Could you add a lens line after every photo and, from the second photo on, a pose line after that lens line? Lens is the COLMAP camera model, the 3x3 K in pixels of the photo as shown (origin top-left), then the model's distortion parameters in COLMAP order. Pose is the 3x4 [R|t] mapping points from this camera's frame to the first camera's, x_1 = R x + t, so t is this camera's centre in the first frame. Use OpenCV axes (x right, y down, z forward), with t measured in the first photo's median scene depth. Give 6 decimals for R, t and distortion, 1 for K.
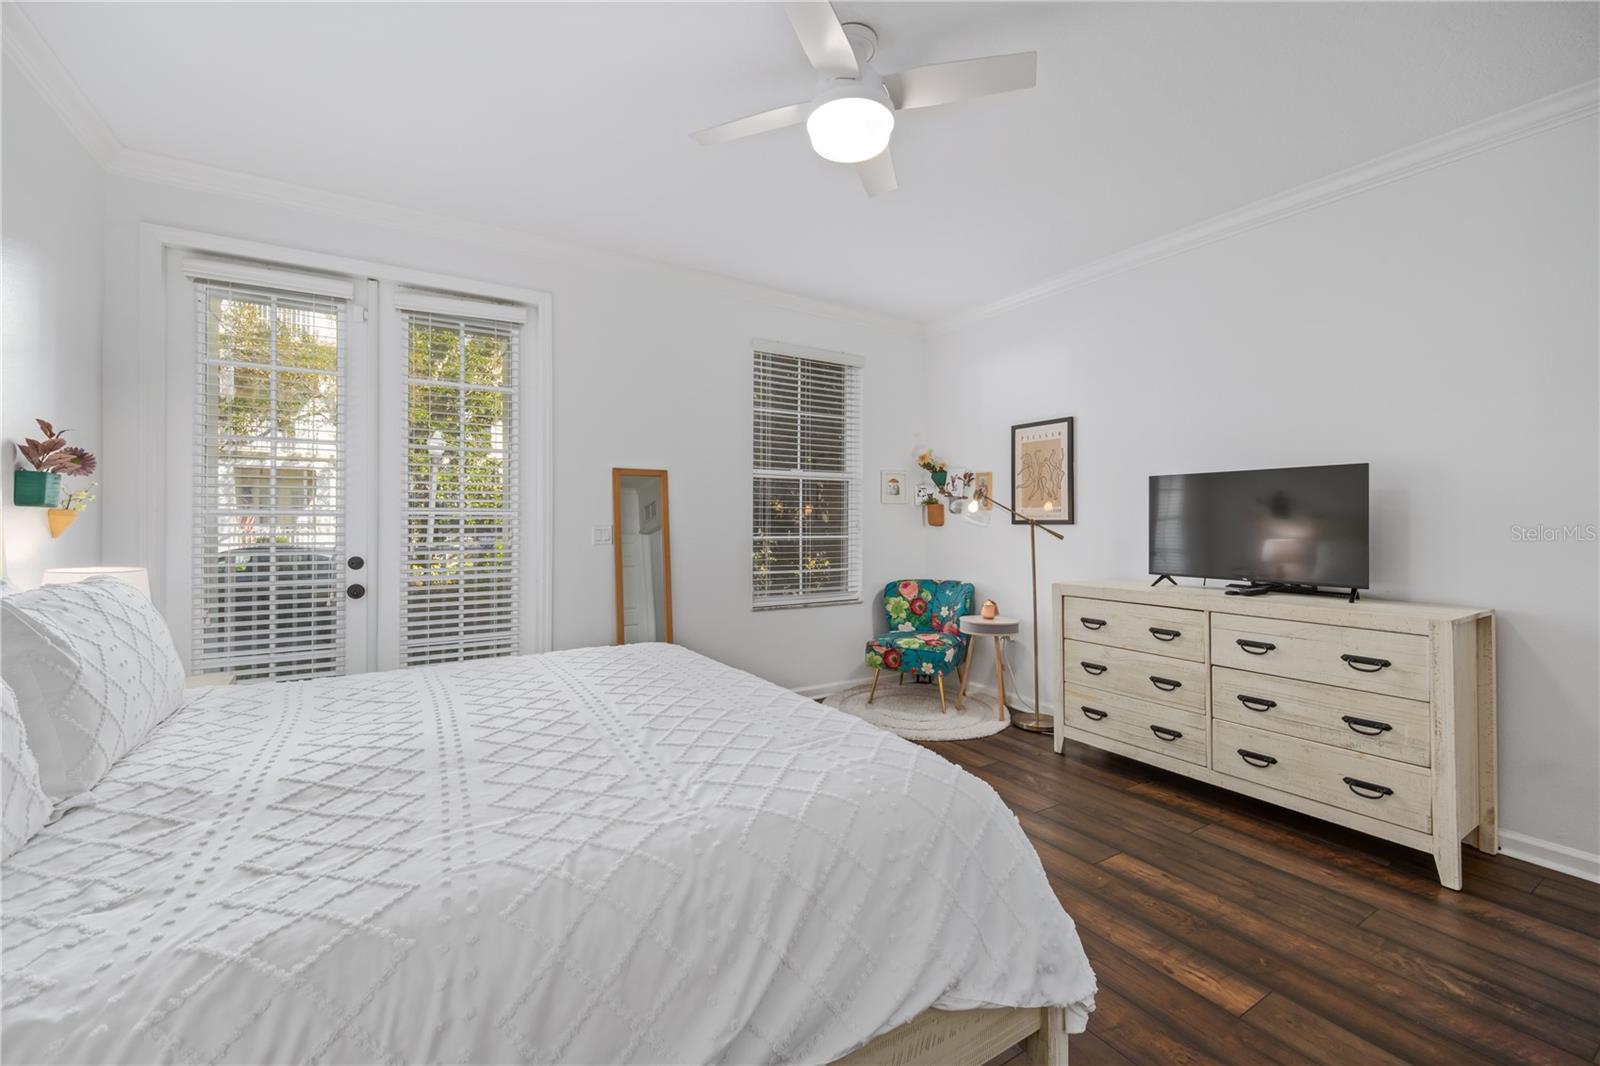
lens RADIAL K [[636.0, 0, 795.0], [0, 636.0, 530.9], [0, 0, 1]] dist [-0.001199, -0.000221]
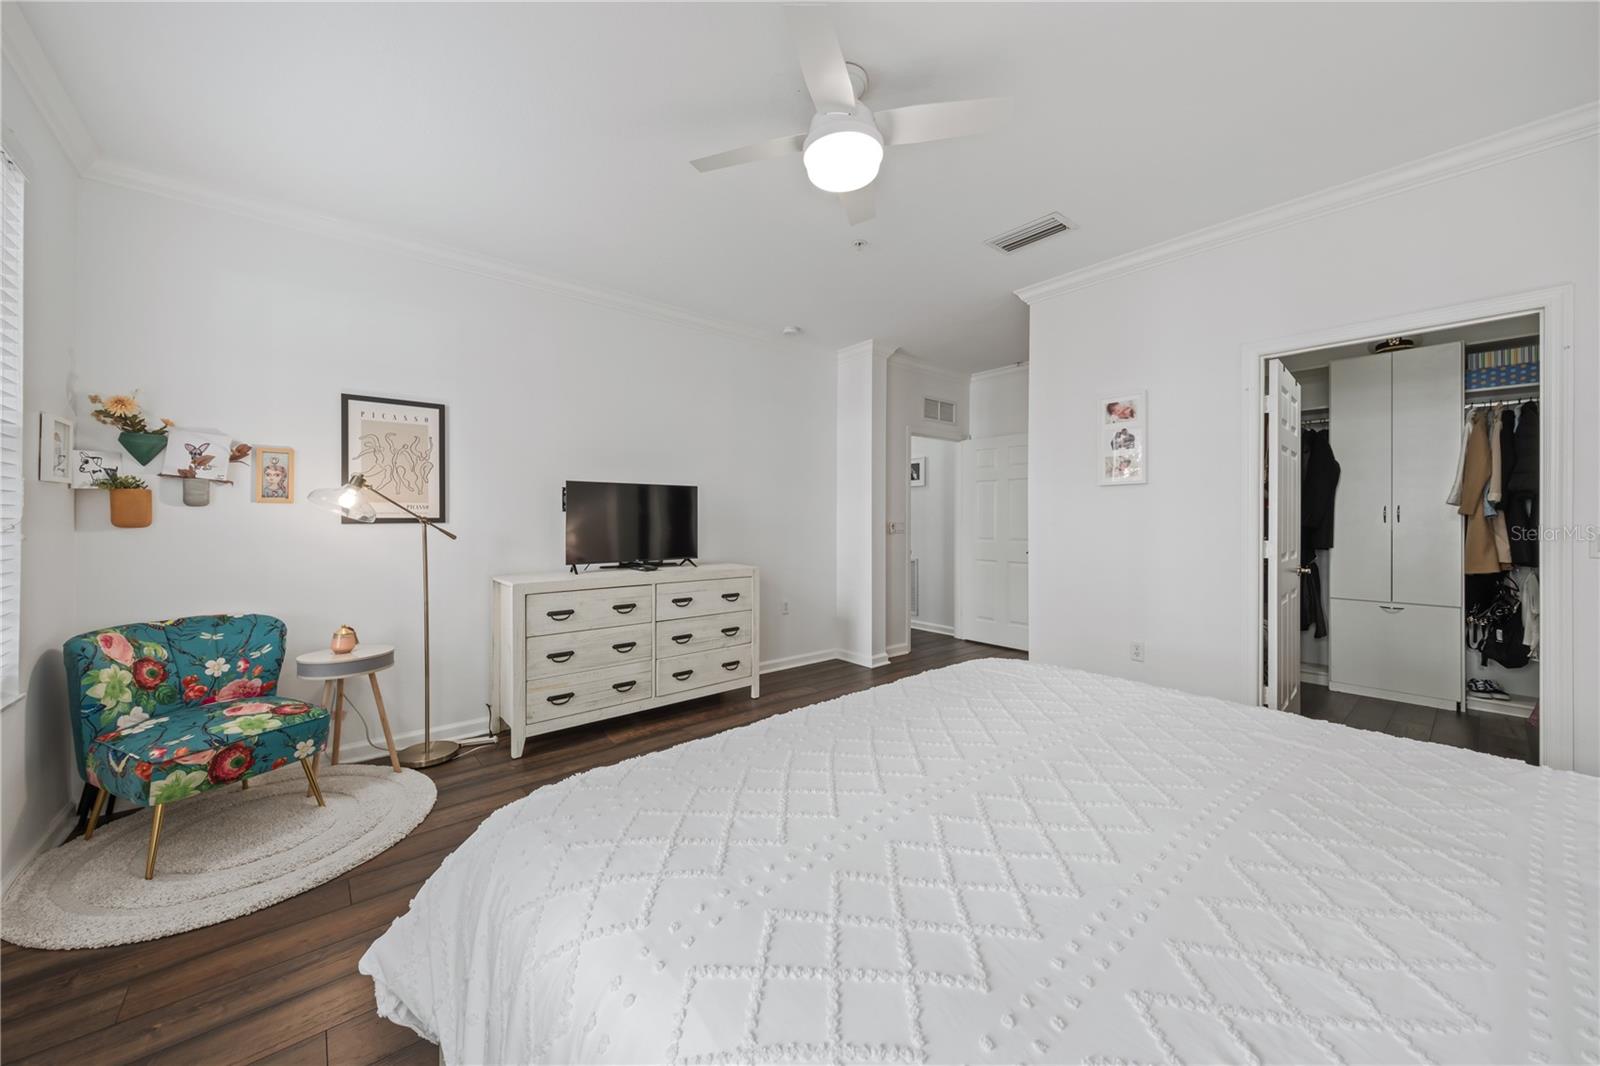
lens RADIAL K [[575.1, 0, 796.9], [0, 575.1, 515.0], [0, 0, 1]] dist [0.000614, 0.000006]
pose [[-0.142119, 0.003138, 0.989845, -0.478744], [0.011202, 0.999936, -0.001561, -0.014622], [-0.989786, 0.010867, -0.142145, 0.645660]]
